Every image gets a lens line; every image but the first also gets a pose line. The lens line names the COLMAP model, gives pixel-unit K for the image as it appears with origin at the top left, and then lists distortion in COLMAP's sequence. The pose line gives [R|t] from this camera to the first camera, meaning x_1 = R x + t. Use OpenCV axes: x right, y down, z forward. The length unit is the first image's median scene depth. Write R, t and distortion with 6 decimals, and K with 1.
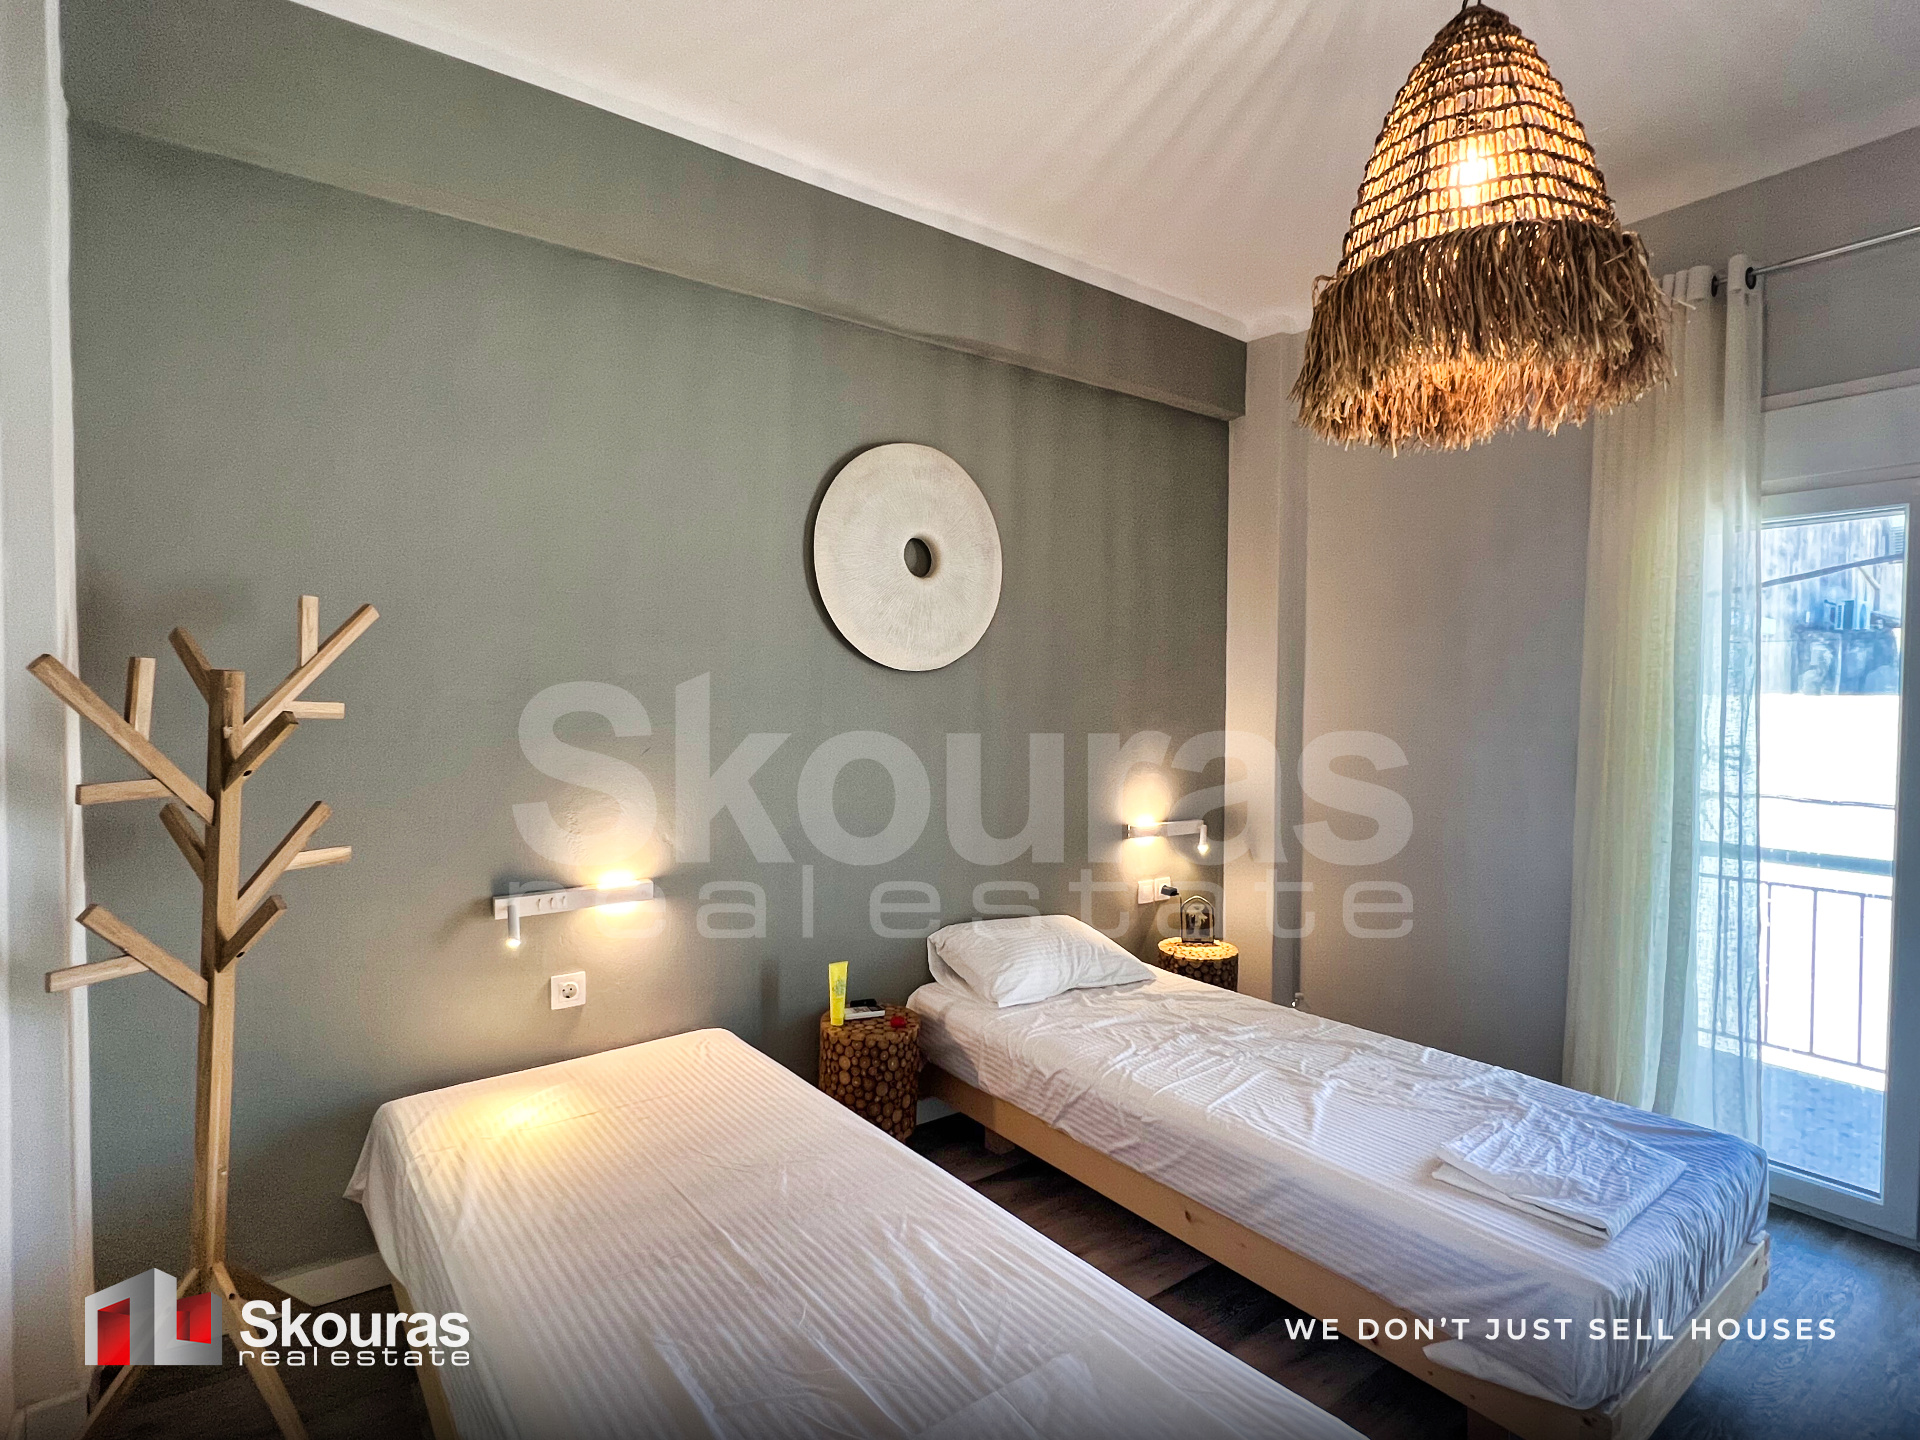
lens RADIAL K [[961.7, 0, 959.9], [0, 961.7, 717.5], [0, 0, 1]] dist [-0.007627, 0.002593]
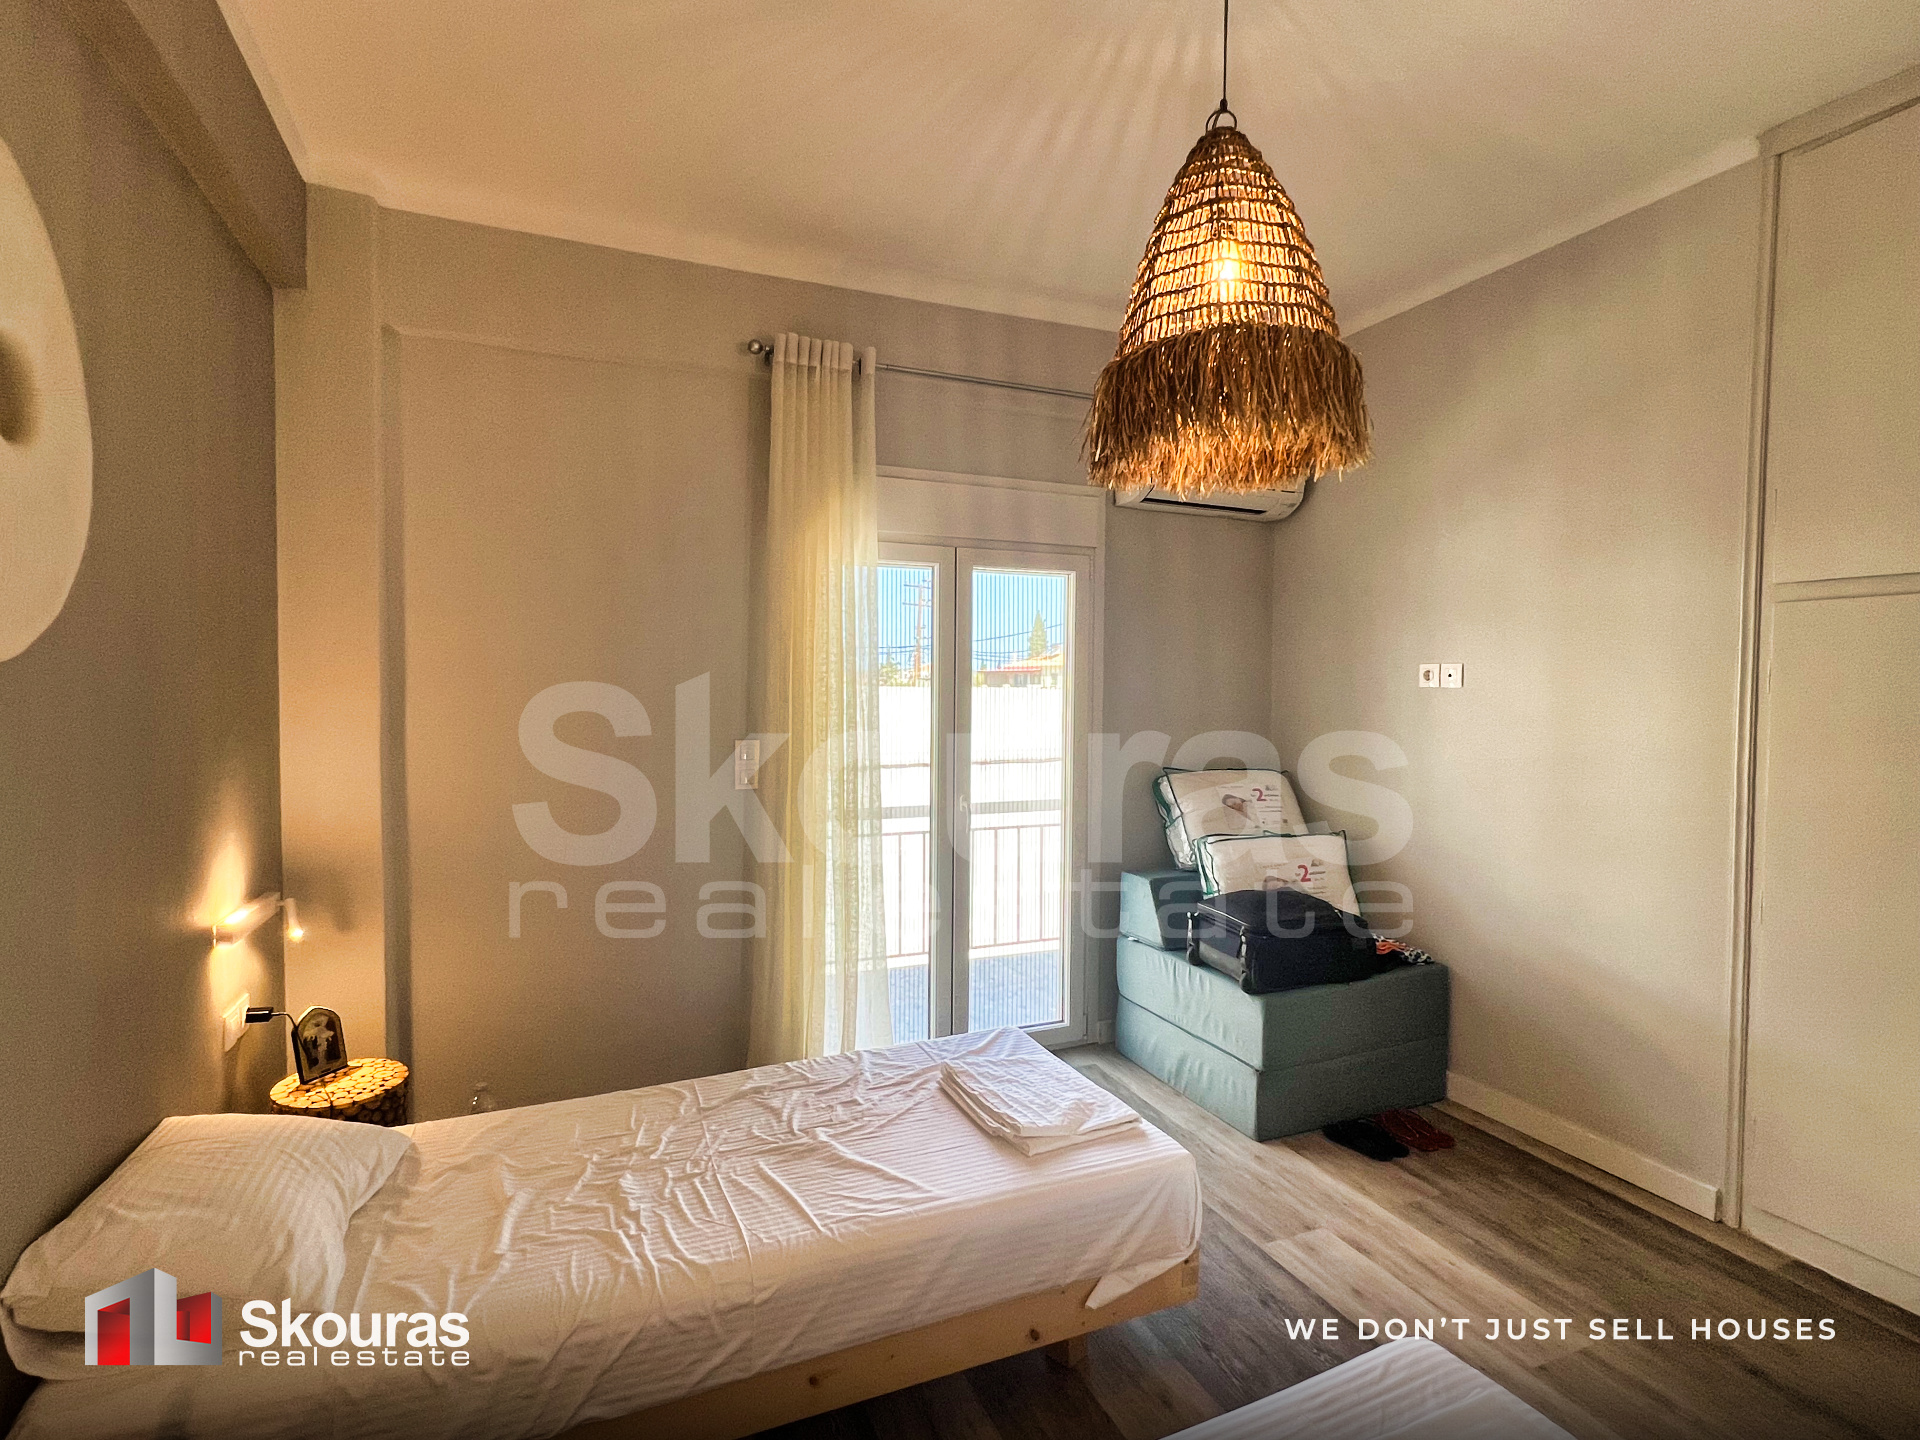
lens RADIAL K [[961.7, 0, 983.6], [0, 961.7, 690.8], [0, 0, 1]] dist [-0.007627, 0.002593]
pose [[0.229187, -0.026680, 0.973017, -0.377846], [0.018098, 0.999568, 0.023145, -0.050665], [-0.973214, 0.012305, 0.229571, 0.527223]]
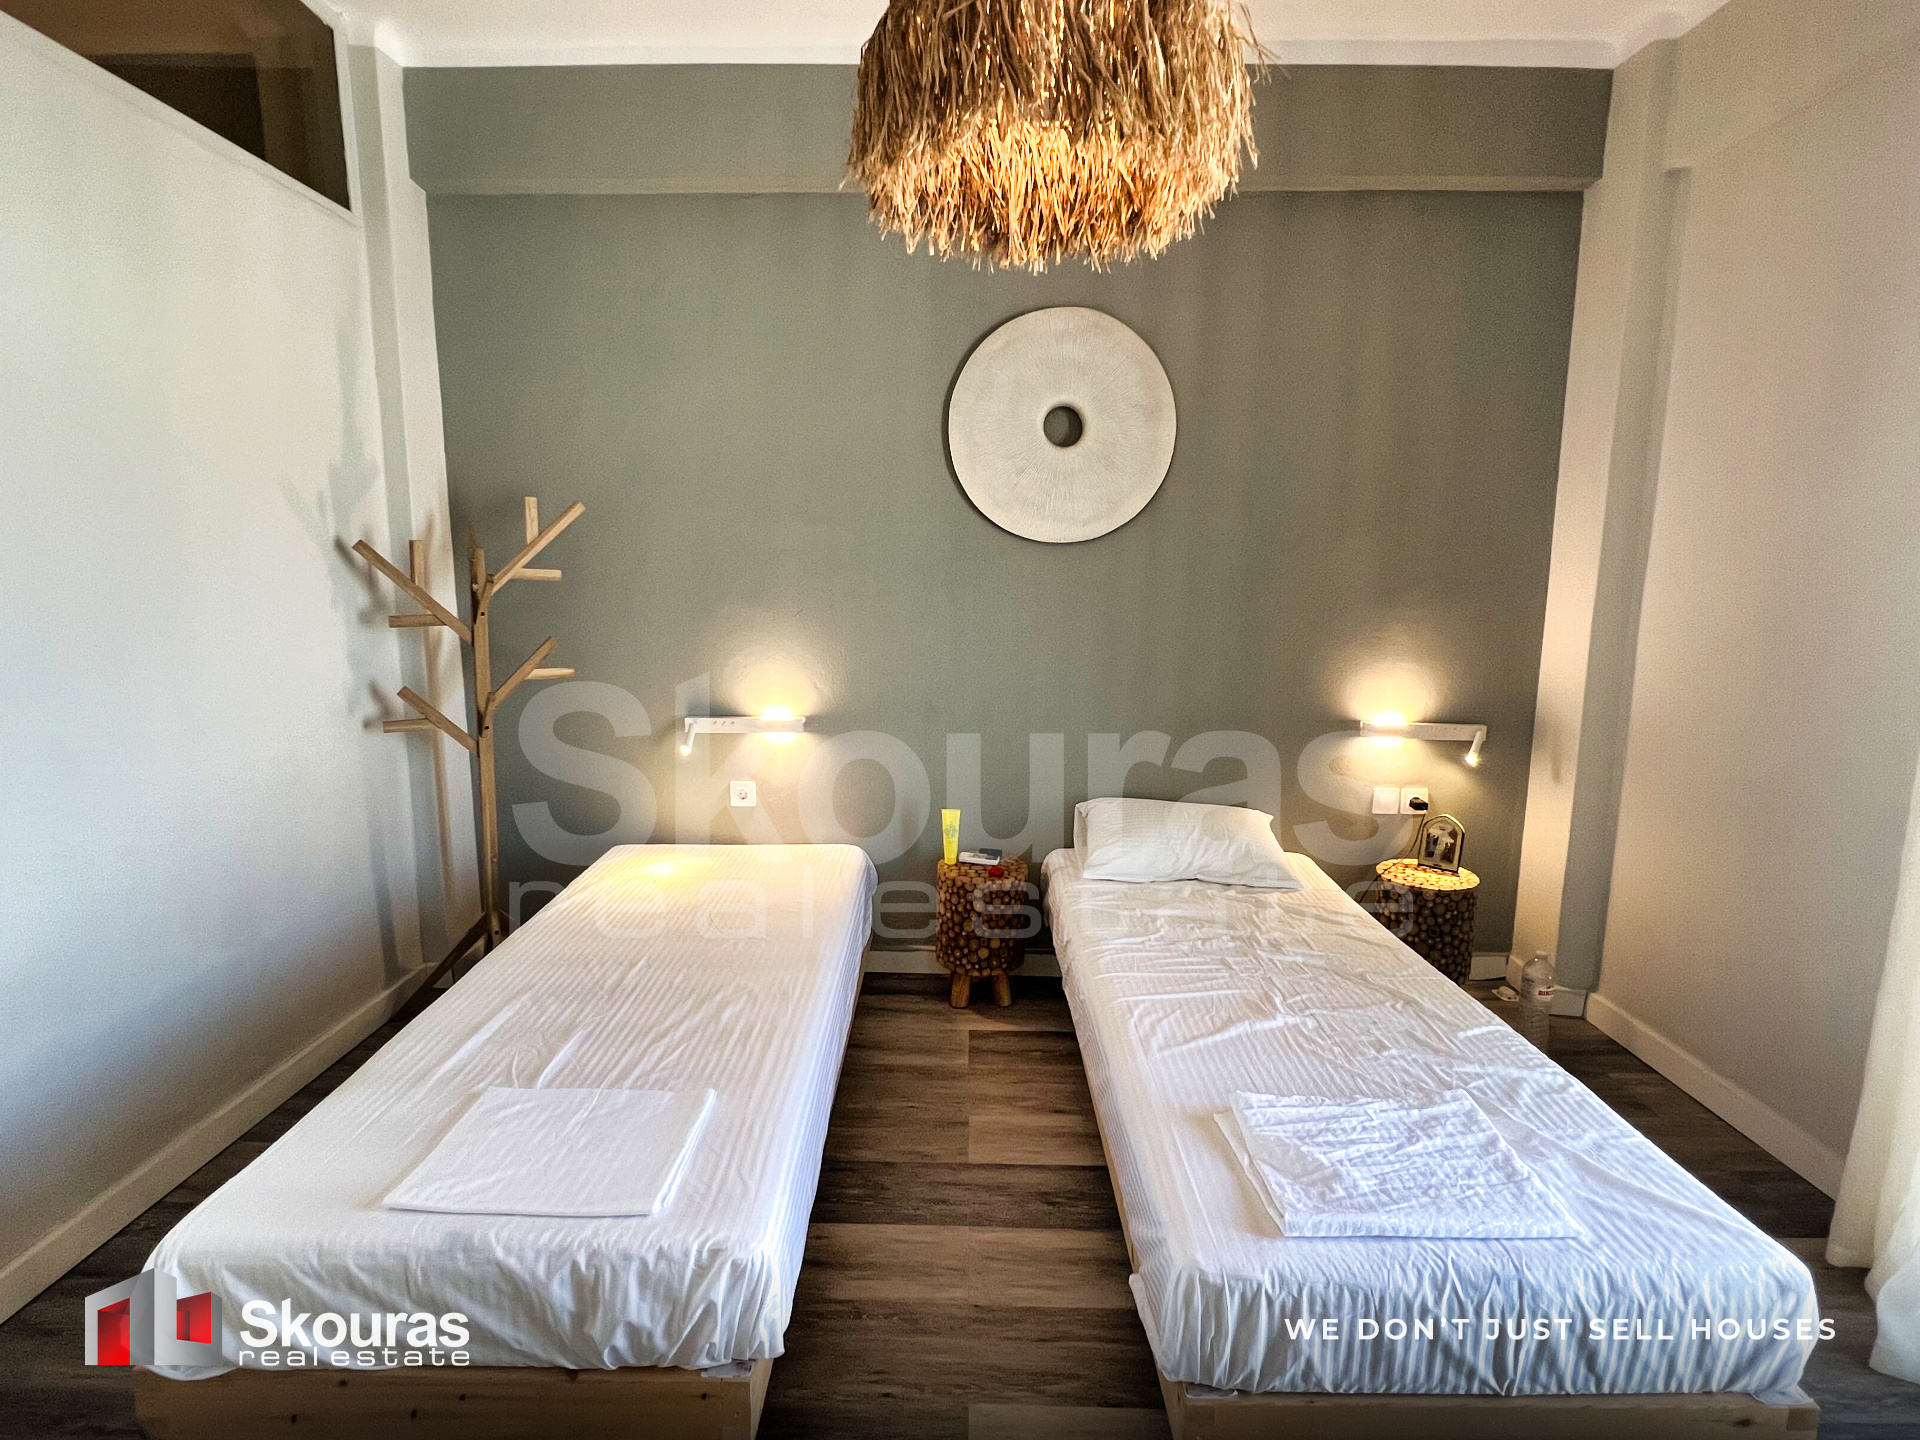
lens RADIAL K [[961.7, 0, 962.3], [0, 961.7, 719.4], [0, 0, 1]] dist [-0.007627, 0.002593]
pose [[0.795430, 0.093499, -0.598789, 0.534977], [-0.018312, 0.991284, 0.130461, 0.006246], [0.605768, -0.092807, 0.790210, 0.137042]]
